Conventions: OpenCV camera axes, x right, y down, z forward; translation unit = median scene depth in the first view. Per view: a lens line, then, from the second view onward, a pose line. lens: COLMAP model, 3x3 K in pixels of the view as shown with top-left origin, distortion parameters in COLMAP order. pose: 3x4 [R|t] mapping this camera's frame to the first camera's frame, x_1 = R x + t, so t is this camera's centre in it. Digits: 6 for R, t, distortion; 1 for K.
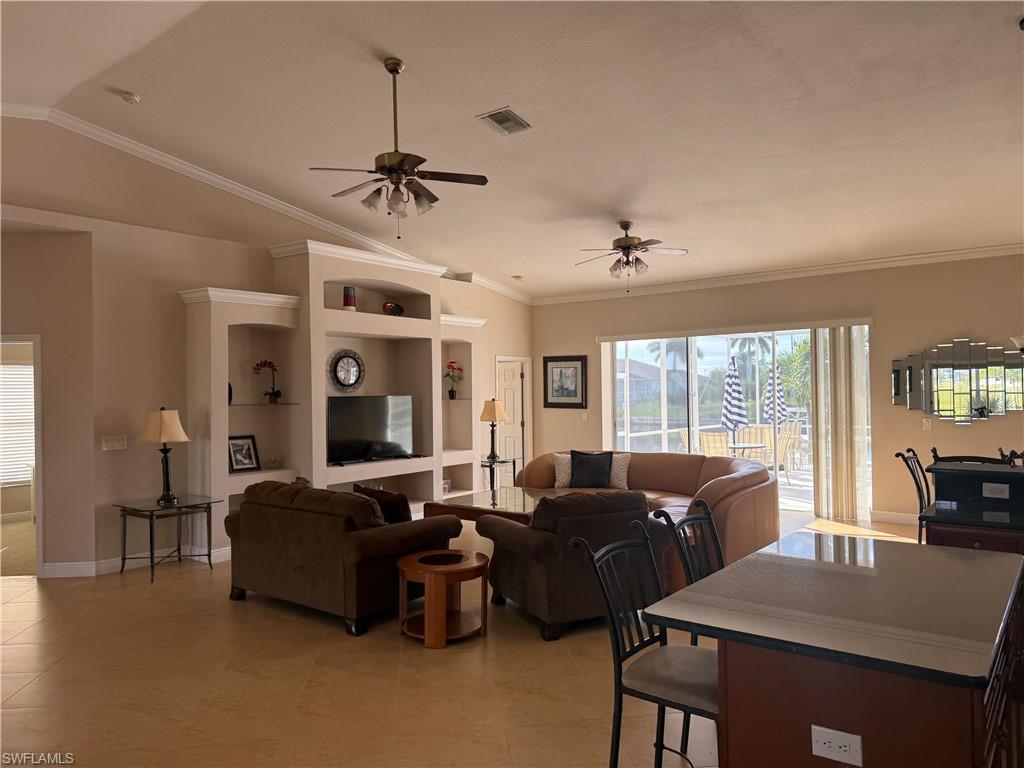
lens RADIAL K [[711.7, 0, 512.0], [0, 711.7, 384.0], [0, 0, 1]] dist [0.004371, 0.001759]
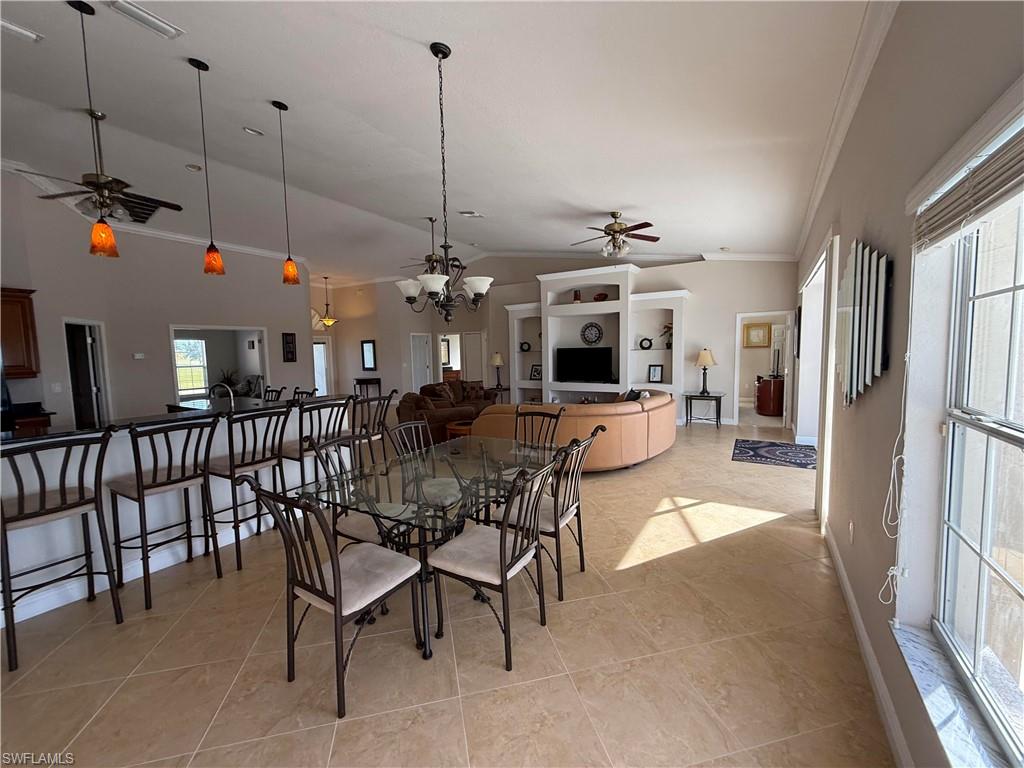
lens RADIAL K [[405.6, 0, 512.0], [0, 405.6, 384.0], [0, 0, 1]] dist [0.000128, 0.000007]
pose [[0.112731, 0.113376, -0.987136, 0.852013], [0.042423, 0.992014, 0.118781, -0.024514], [0.992720, -0.055268, 0.107021, 0.698103]]
